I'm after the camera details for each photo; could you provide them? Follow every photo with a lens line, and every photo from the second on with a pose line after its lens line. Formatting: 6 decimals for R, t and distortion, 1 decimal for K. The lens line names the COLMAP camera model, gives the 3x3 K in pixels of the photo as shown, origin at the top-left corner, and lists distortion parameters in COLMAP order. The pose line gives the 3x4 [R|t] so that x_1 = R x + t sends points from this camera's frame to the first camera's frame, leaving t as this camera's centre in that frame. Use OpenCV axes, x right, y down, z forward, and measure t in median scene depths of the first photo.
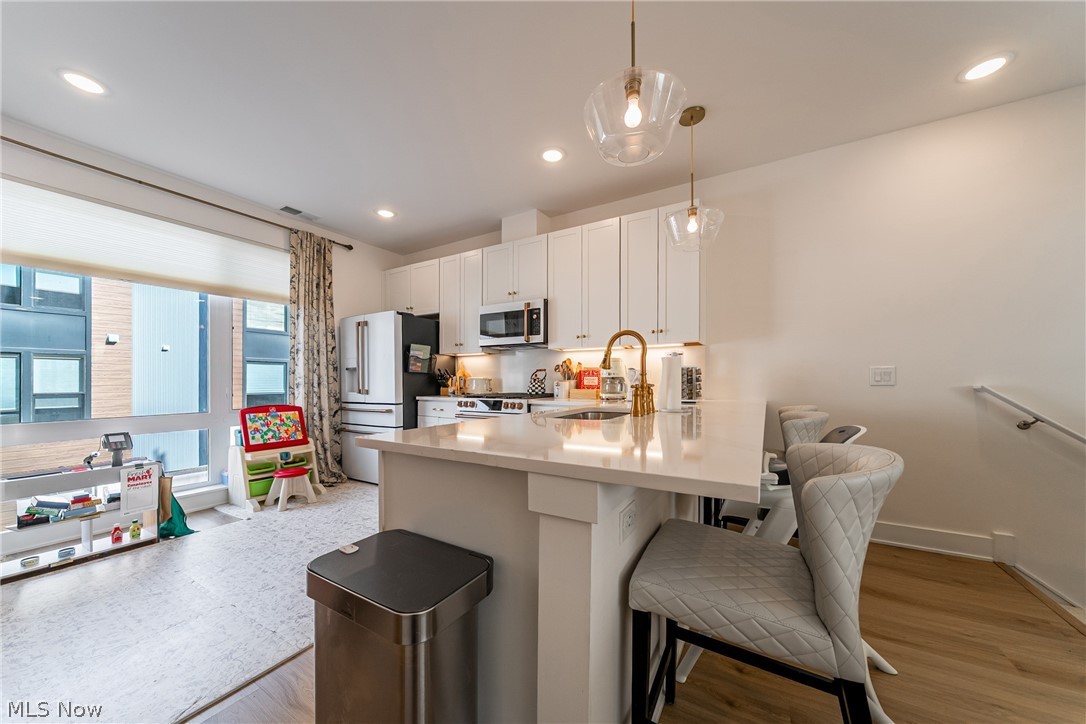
lens RADIAL K [[377.9, 0, 536.7], [0, 377.9, 379.9], [0, 0, 1]] dist [-0.000157, -0.000031]
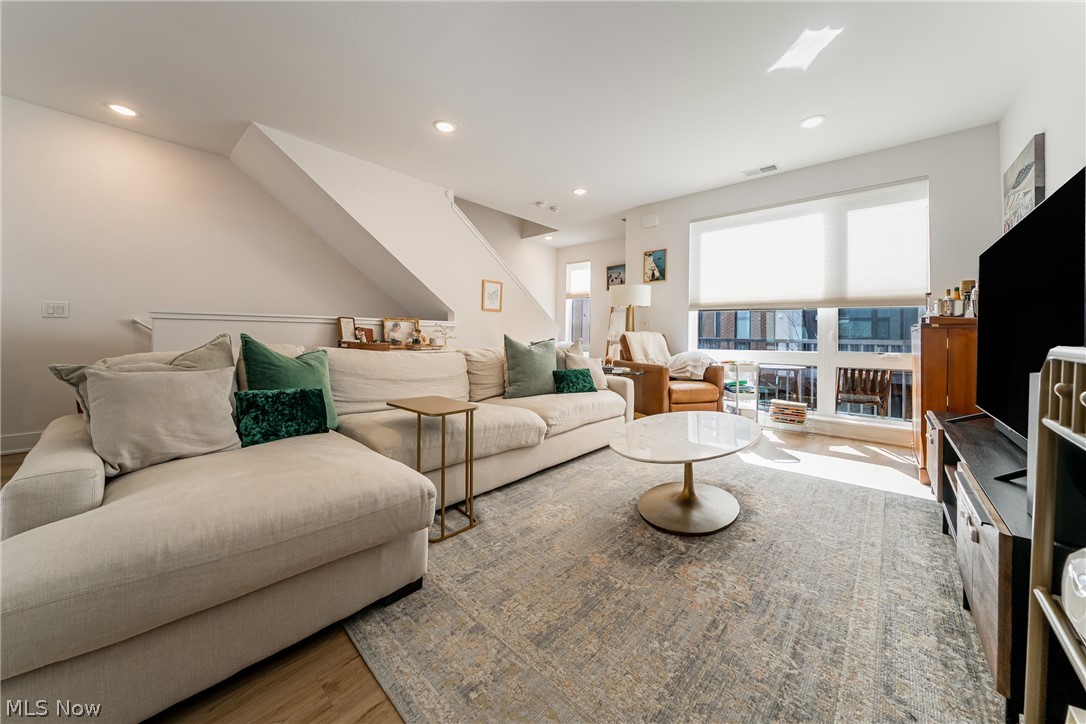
lens RADIAL K [[382.6, 0, 543.2], [0, 382.6, 336.4], [0, 0, 1]] dist [-0.000579, -0.000067]
pose [[0.180879, 0.004732, 0.983494, -0.012100], [-0.014561, 0.999892, -0.002133, 0.036446], [-0.983398, -0.013935, 0.180928, -0.501726]]
